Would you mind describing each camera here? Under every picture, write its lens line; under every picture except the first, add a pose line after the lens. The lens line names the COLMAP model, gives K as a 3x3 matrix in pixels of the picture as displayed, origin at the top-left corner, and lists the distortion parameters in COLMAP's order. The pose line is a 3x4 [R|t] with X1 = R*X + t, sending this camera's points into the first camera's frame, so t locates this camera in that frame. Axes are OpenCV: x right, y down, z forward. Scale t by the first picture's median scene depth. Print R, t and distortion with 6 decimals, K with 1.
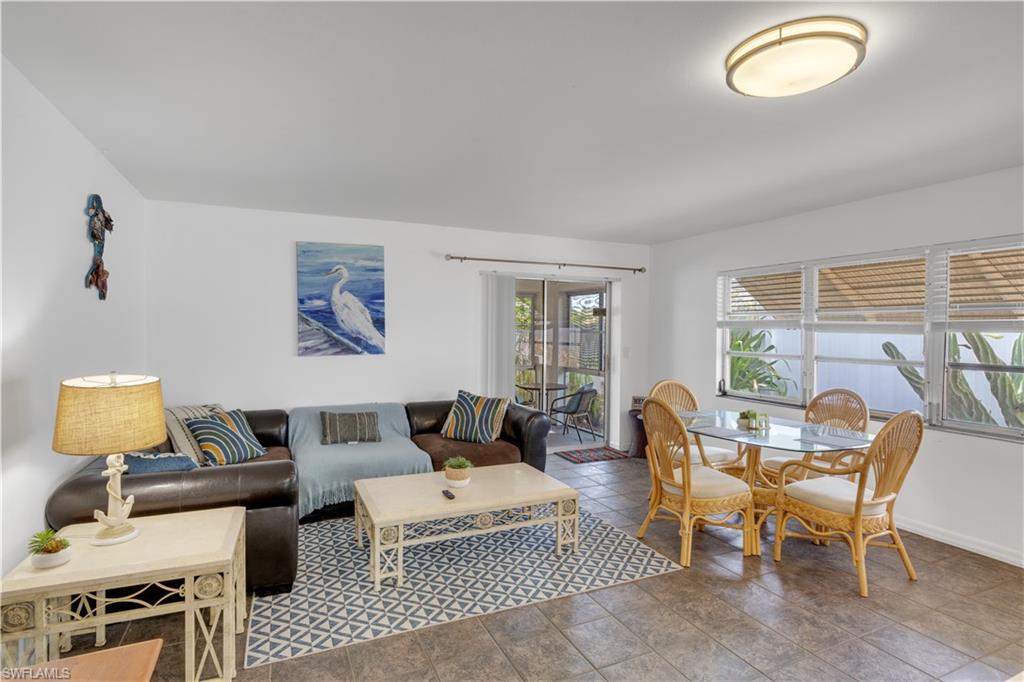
lens RADIAL K [[517.5, 0, 501.3], [0, 517.5, 342.7], [0, 0, 1]] dist [-0.003725, 0.000926]
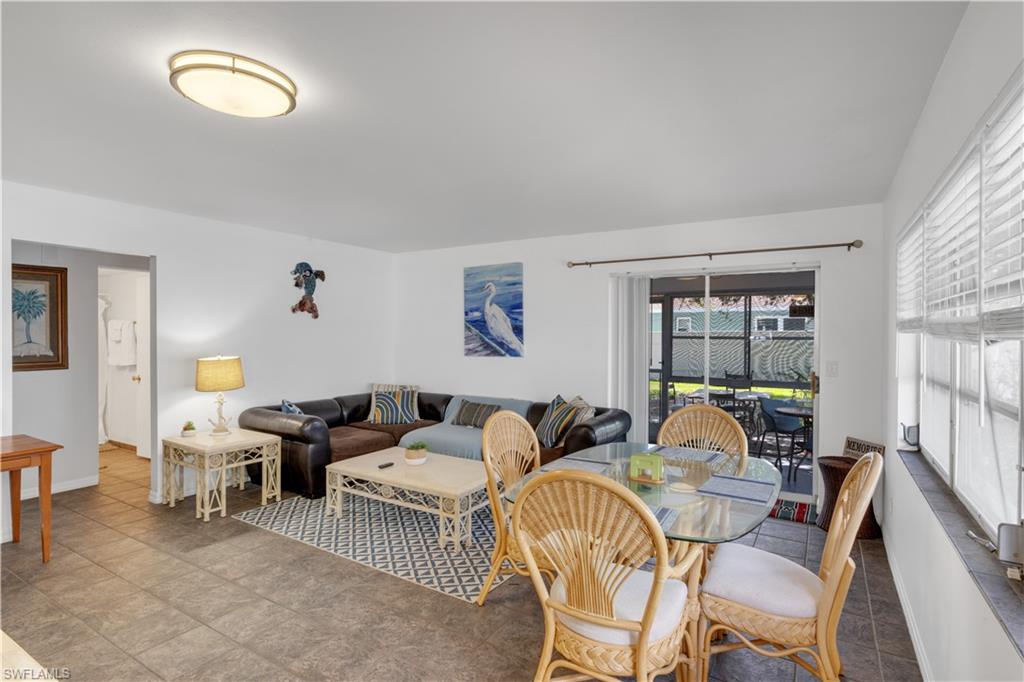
lens RADIAL K [[517.5, 0, 500.9], [0, 517.5, 339.0], [0, 0, 1]] dist [-0.003725, 0.000926]
pose [[0.551767, 0.004707, -0.833985, 0.720810], [-0.024057, 0.999658, -0.010274, -0.004883], [0.833651, 0.025732, 0.551691, 0.348940]]
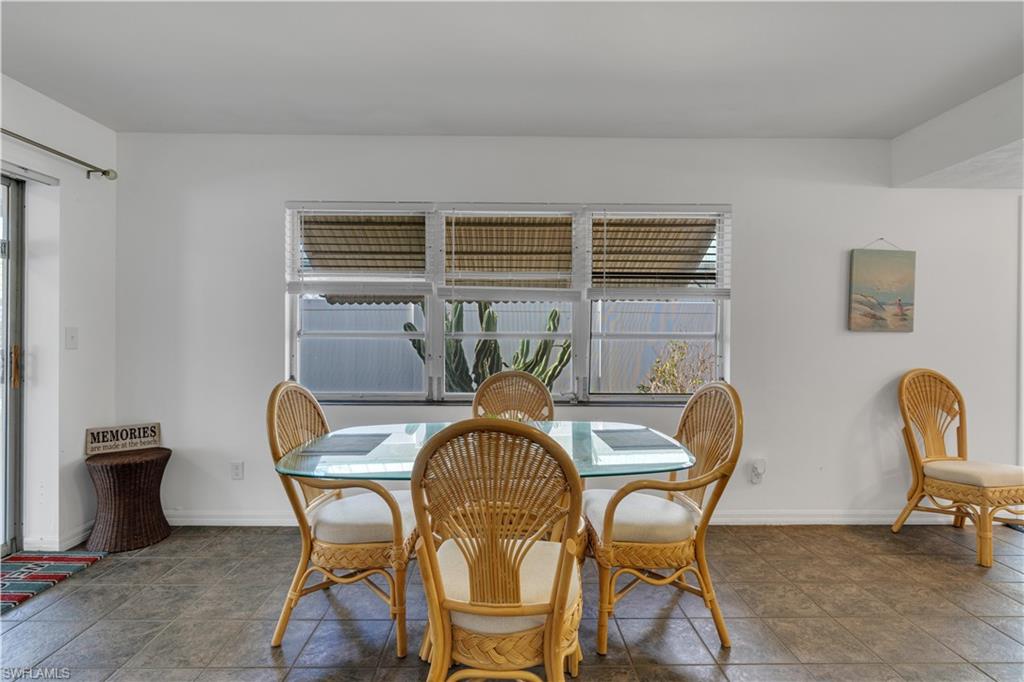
lens RADIAL K [[517.5, 0, 510.2], [0, 517.5, 331.6], [0, 0, 1]] dist [-0.003725, 0.000926]
pose [[0.386368, -0.003980, 0.922336, -0.051203], [0.015234, 0.999882, -0.002066, 0.025327], [-0.922219, 0.014849, 0.386383, 0.575647]]
